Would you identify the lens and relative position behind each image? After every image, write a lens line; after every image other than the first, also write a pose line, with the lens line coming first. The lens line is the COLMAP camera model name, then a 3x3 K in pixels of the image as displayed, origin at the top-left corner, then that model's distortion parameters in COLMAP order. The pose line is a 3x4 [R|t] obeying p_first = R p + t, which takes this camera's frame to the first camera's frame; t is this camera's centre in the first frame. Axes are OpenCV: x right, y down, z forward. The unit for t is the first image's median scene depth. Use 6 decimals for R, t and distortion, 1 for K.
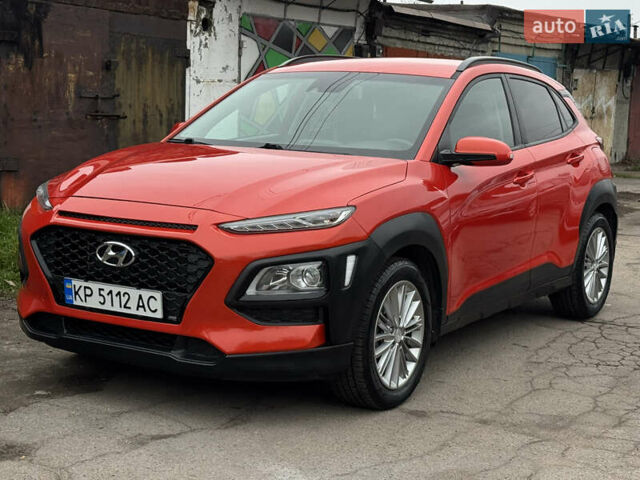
lens RADIAL K [[1147.9, 0, 320.0], [0, 1147.9, 240.0], [0, 0, 1]] dist [0.142987, -0.021738]
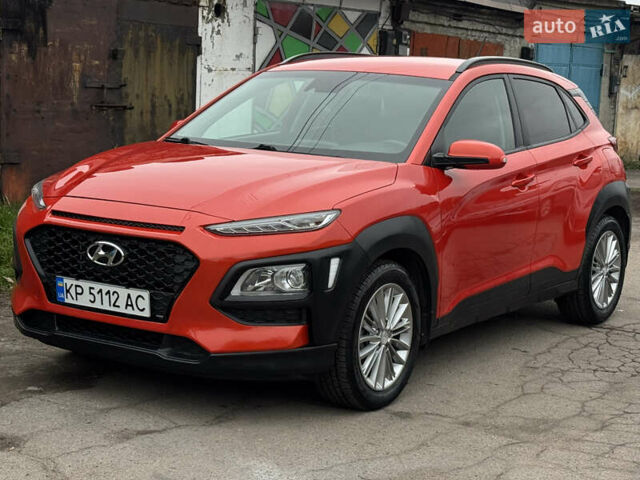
lens RADIAL K [[1269.4, 0, 320.0], [0, 1269.4, 240.0], [0, 0, 1]] dist [0.130413, 0.068852]
pose [[0.999484, 0.012305, -0.029675, 0.045670], [-0.012189, 0.999917, 0.004085, -0.006830], [0.029723, -0.003721, 0.999551, -0.122994]]
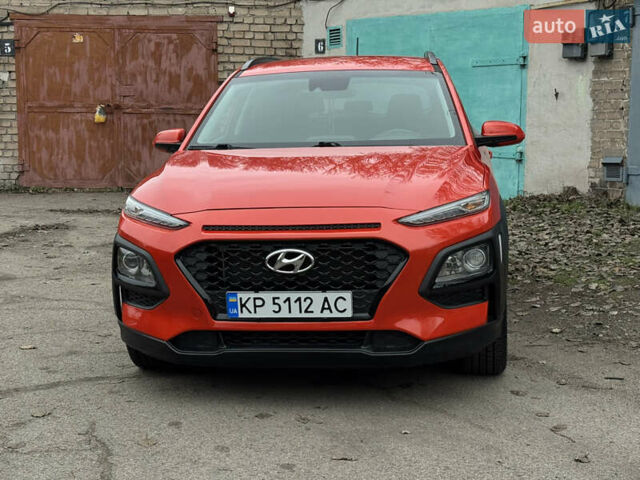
lens RADIAL K [[1040.0, 0, 320.0], [0, 1040.0, 240.0], [0, 0, 1]] dist [0.145932, -0.042710]
pose [[0.907648, -0.118204, 0.402745, -0.512359], [0.111160, 0.992960, 0.040914, -0.039937], [-0.404746, 0.007633, 0.914397, 0.157042]]
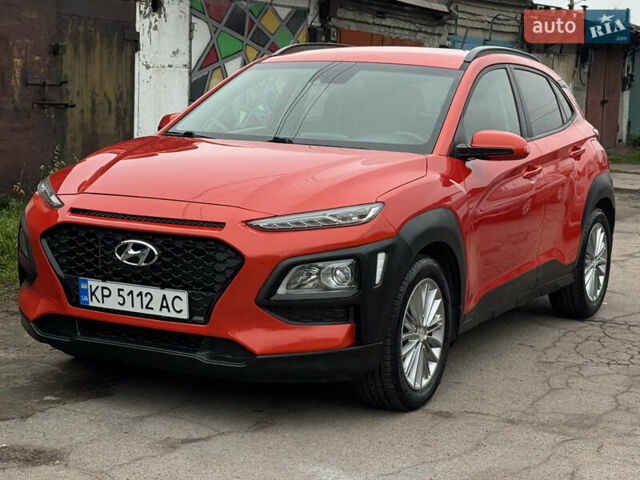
lens RADIAL K [[1269.4, 0, 320.0], [0, 1269.4, 240.0], [0, 0, 1]] dist [0.130413, 0.068852]
pose [[0.997713, -0.005449, 0.067380, -0.094794], [0.005339, 0.999984, 0.001802, 0.000298], [-0.067388, -0.001438, 0.997726, -0.072870]]
